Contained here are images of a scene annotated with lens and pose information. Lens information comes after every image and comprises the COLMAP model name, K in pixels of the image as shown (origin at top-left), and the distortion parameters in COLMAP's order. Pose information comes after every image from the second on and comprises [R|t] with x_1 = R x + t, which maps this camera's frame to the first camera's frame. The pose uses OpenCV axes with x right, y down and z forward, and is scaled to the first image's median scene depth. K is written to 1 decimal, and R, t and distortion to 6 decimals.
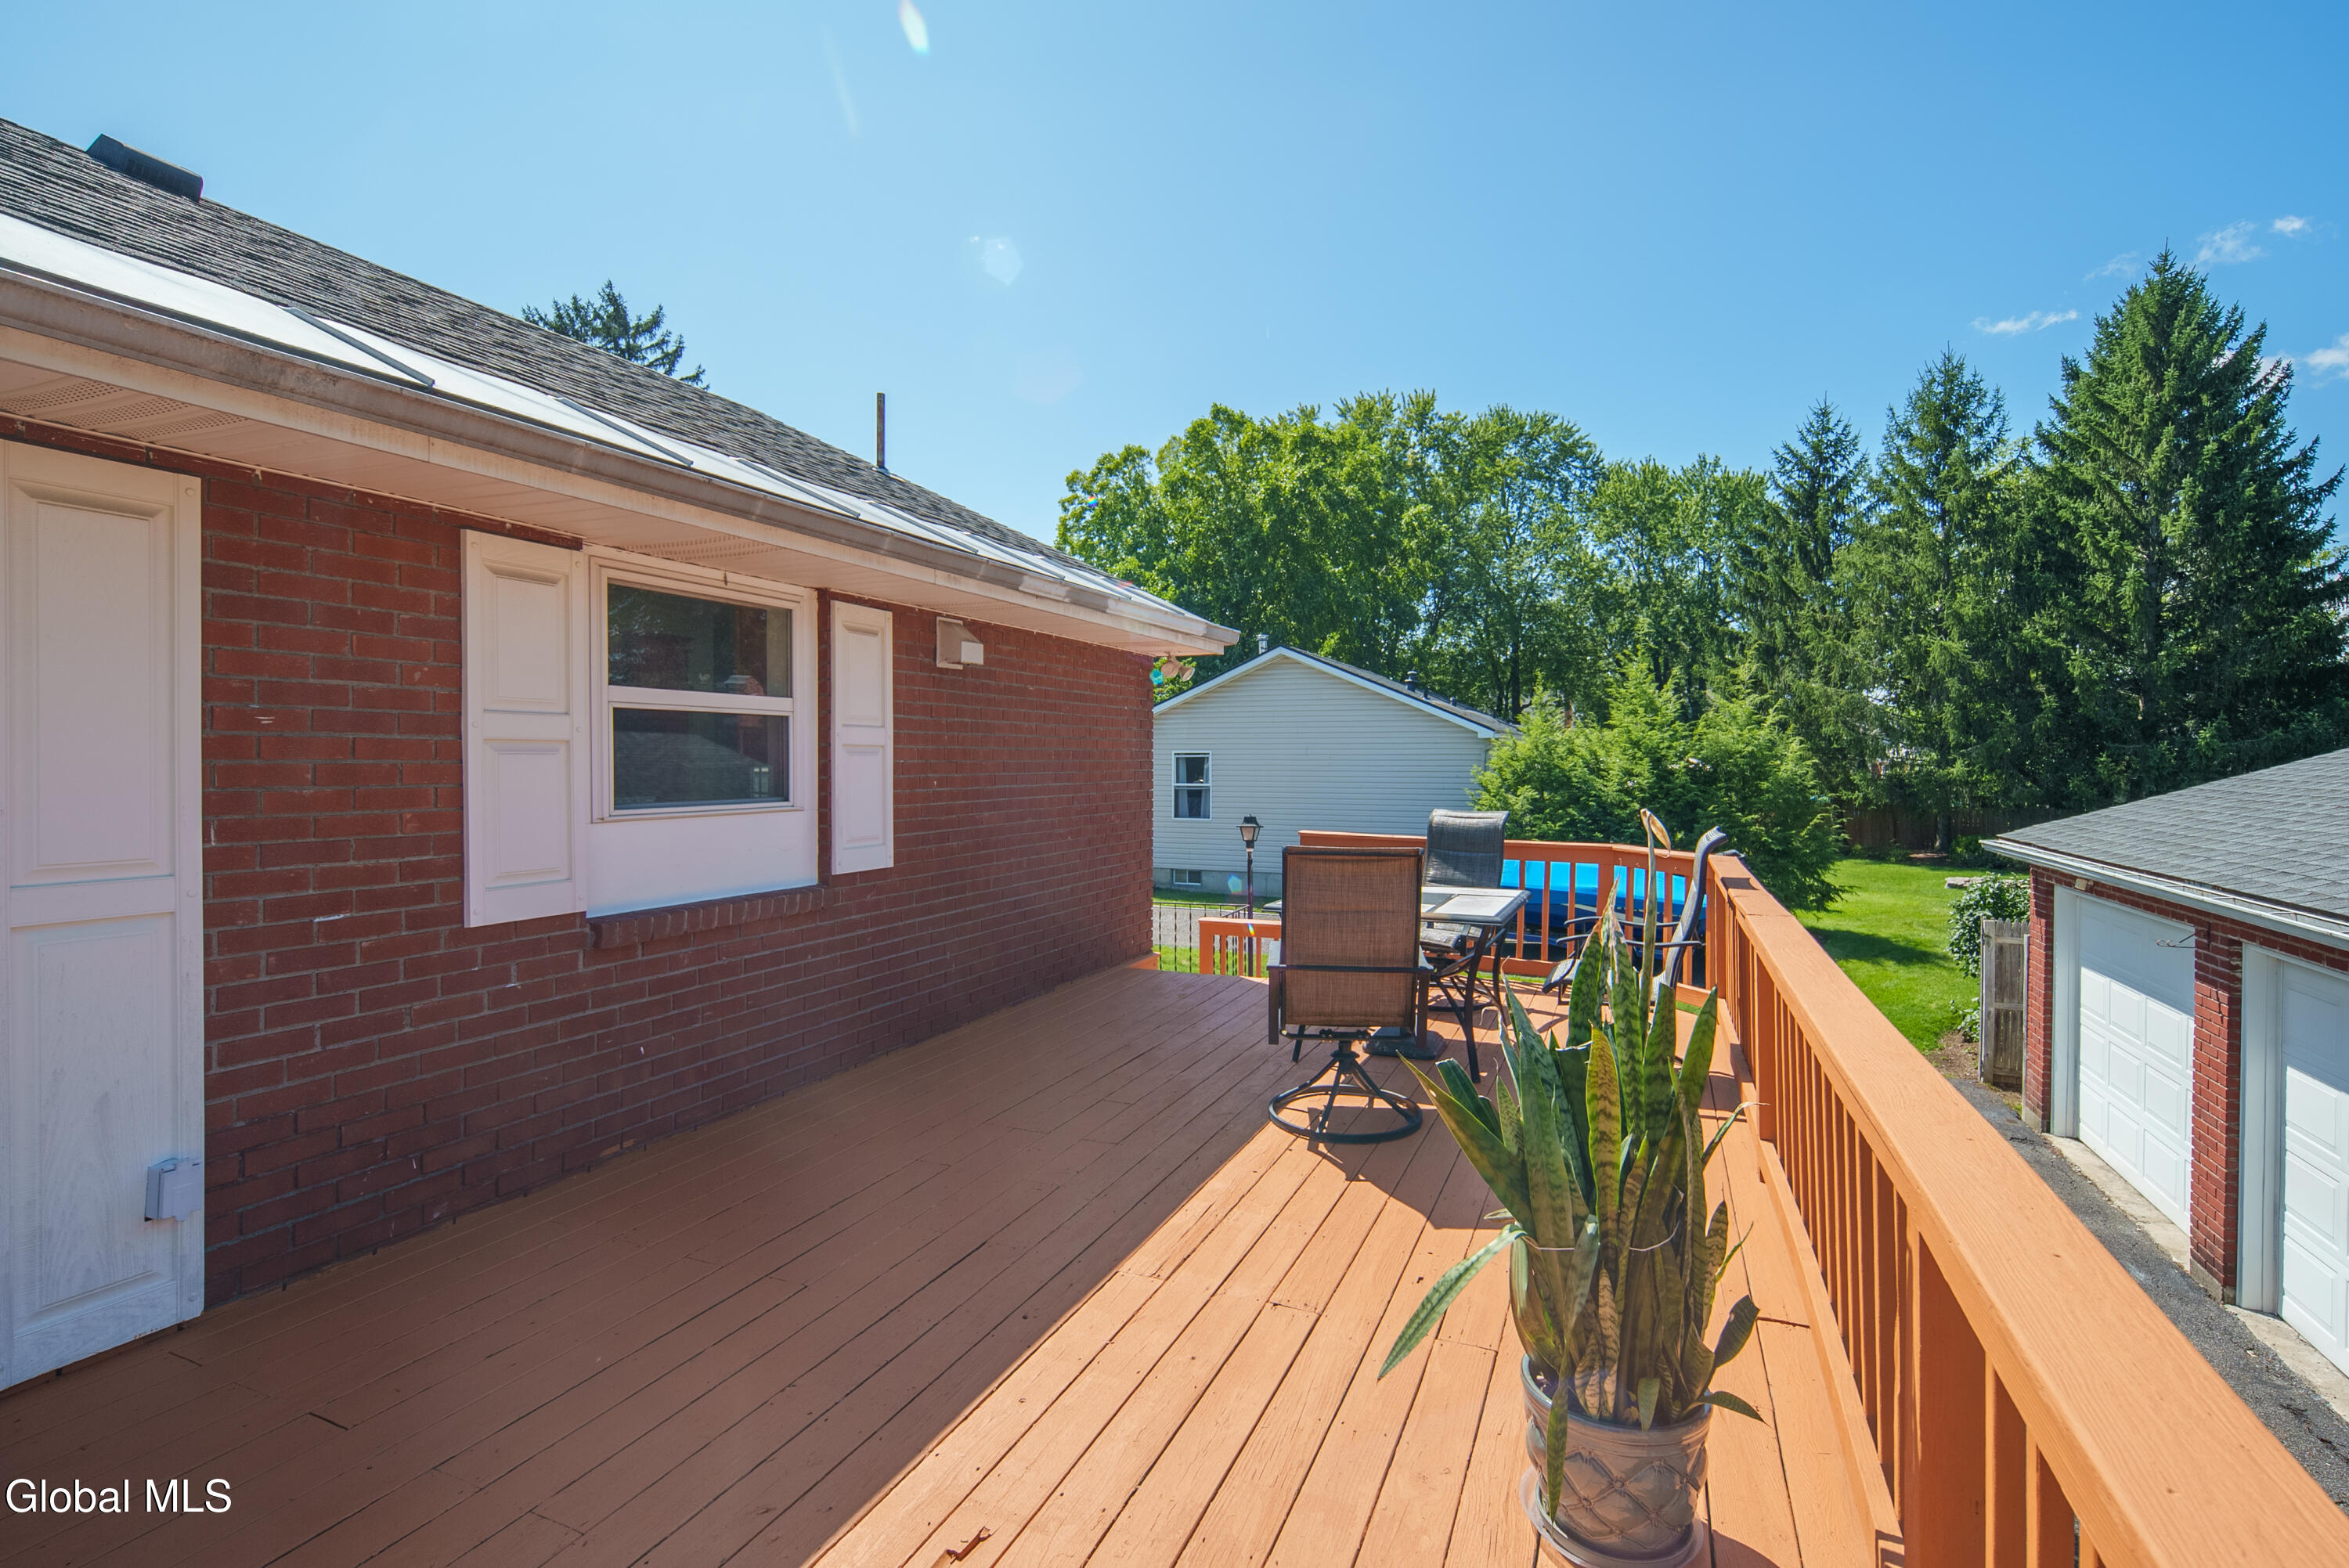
lens RADIAL K [[1052.7, 0, 1188.8], [0, 1052.7, 767.3], [0, 0, 1]] dist [0.002364, -0.005343]
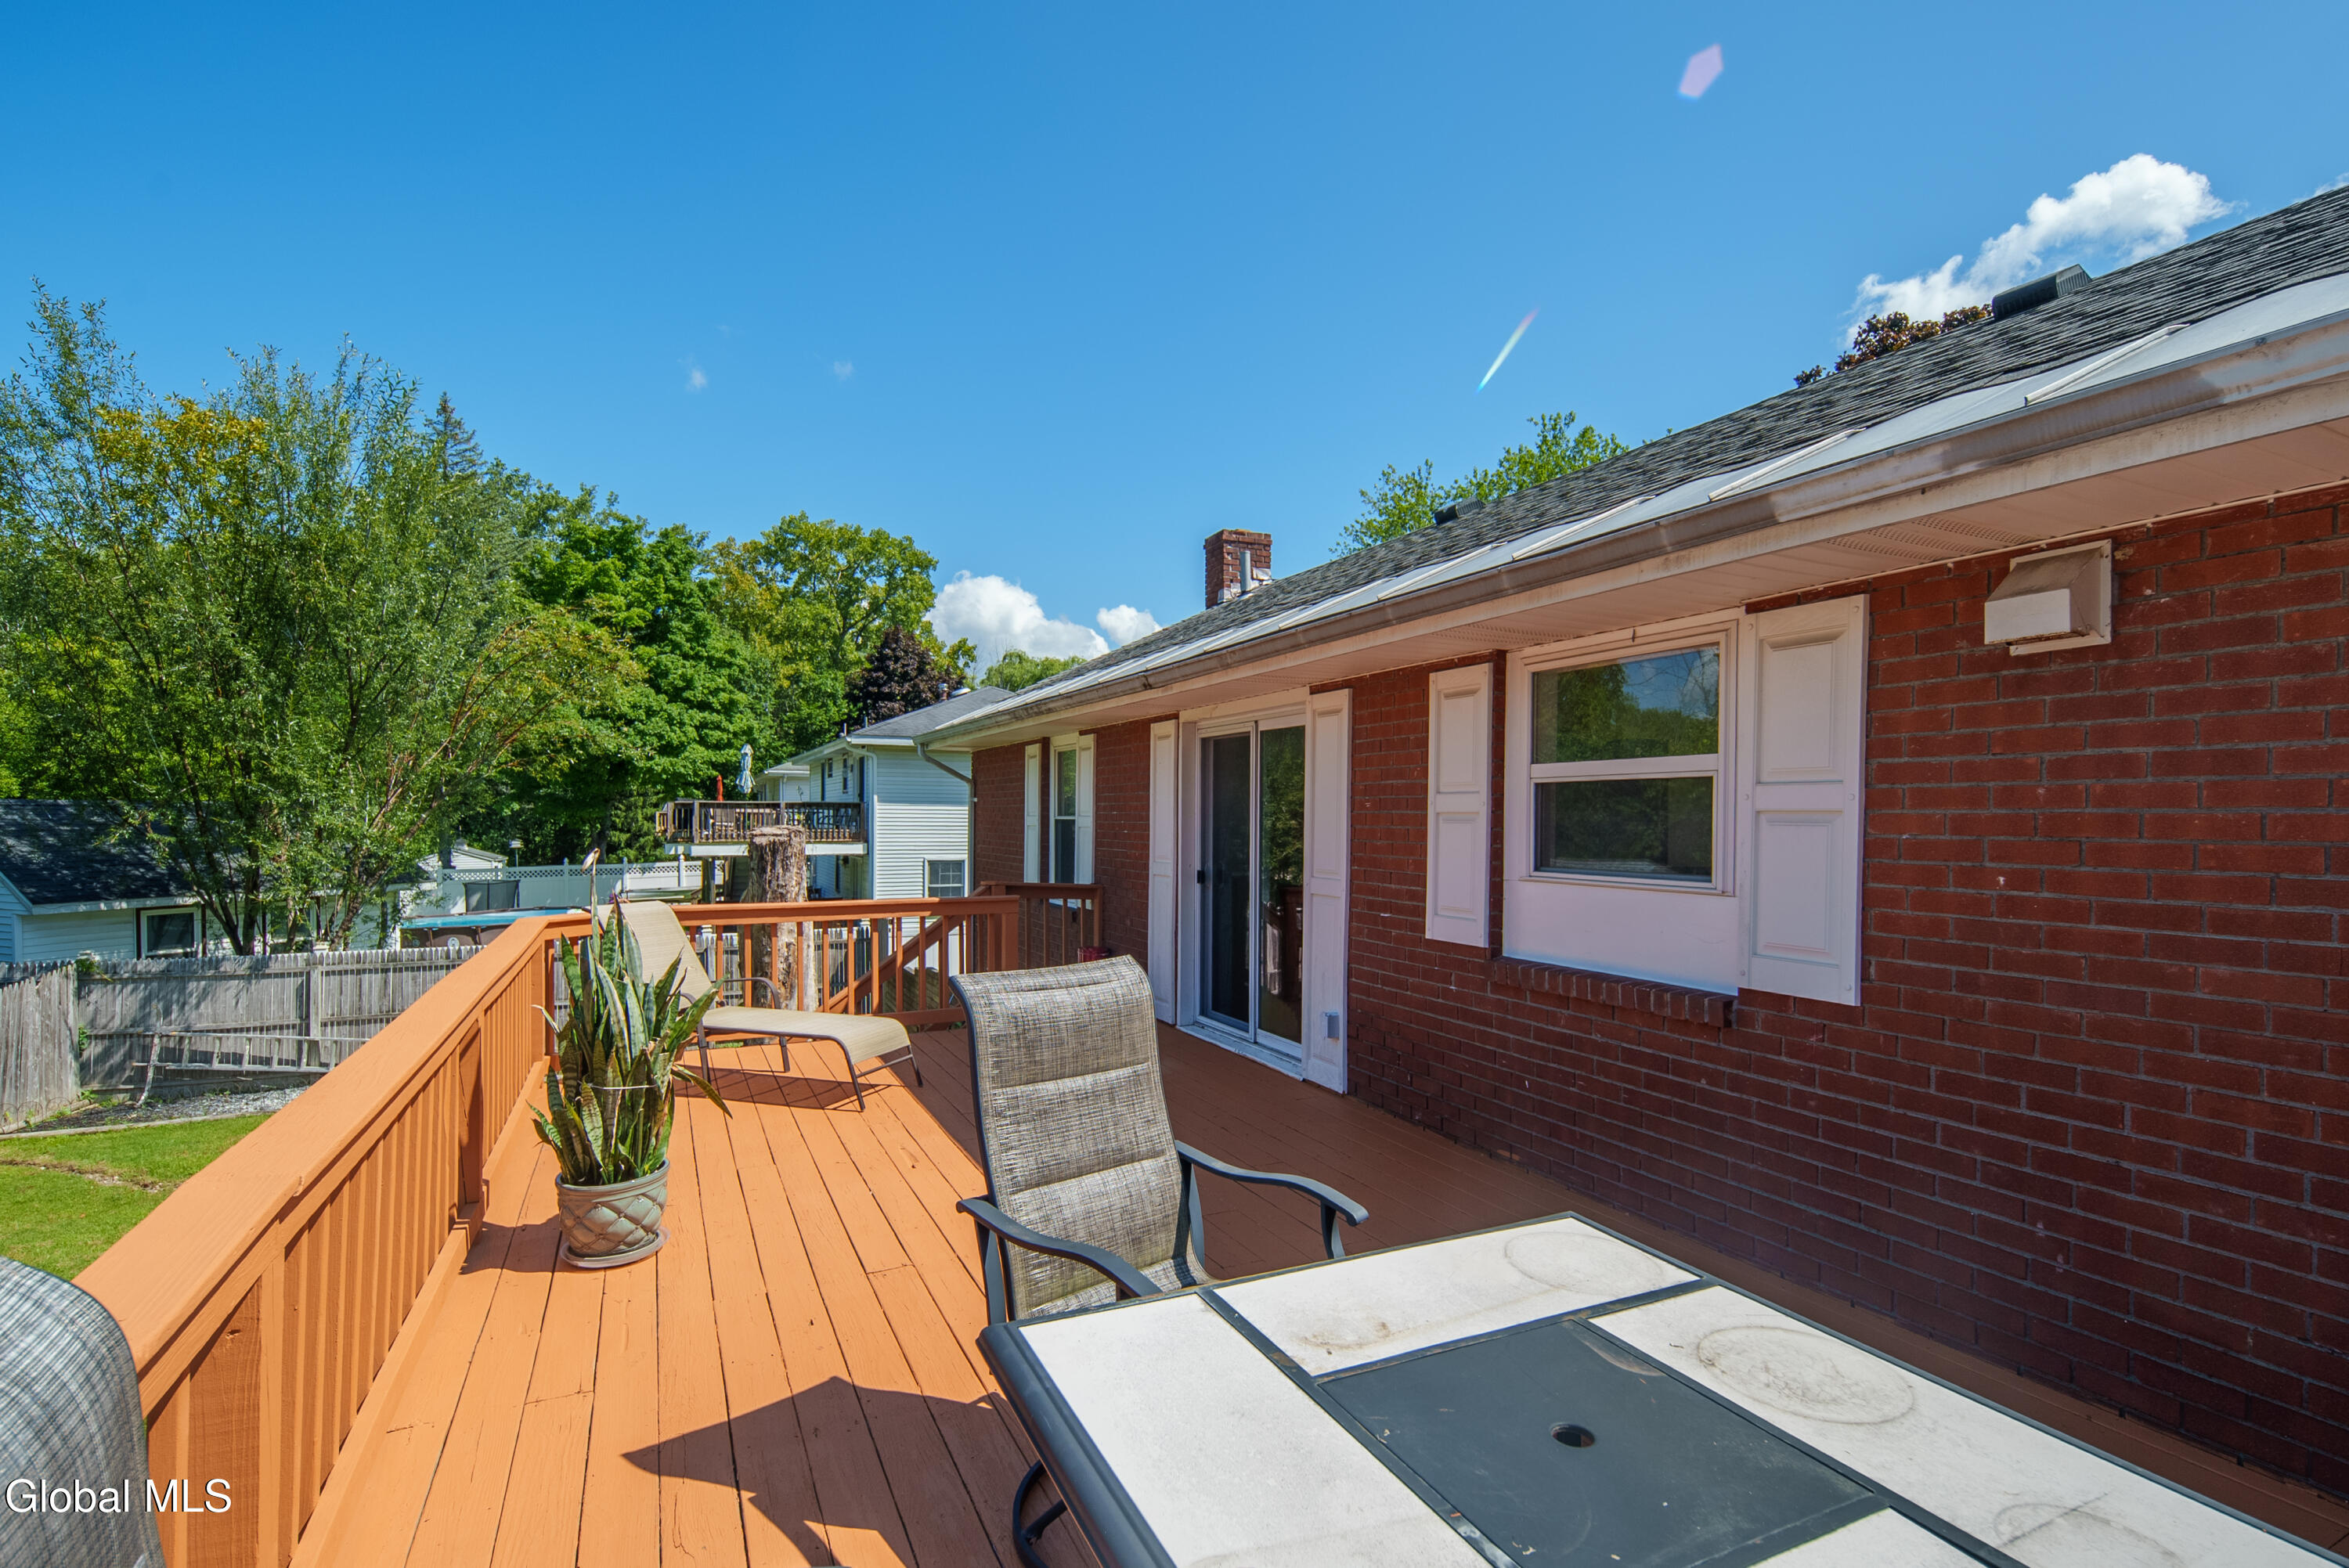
lens RADIAL K [[1052.7, 0, 1199.1], [0, 1052.7, 805.1], [0, 0, 1]] dist [0.002364, -0.005343]
pose [[-0.630562, -0.008572, -0.776091, 0.530879], [-0.007598, 0.999959, -0.004872, -0.021272], [0.776101, 0.002825, -0.630602, 1.307415]]
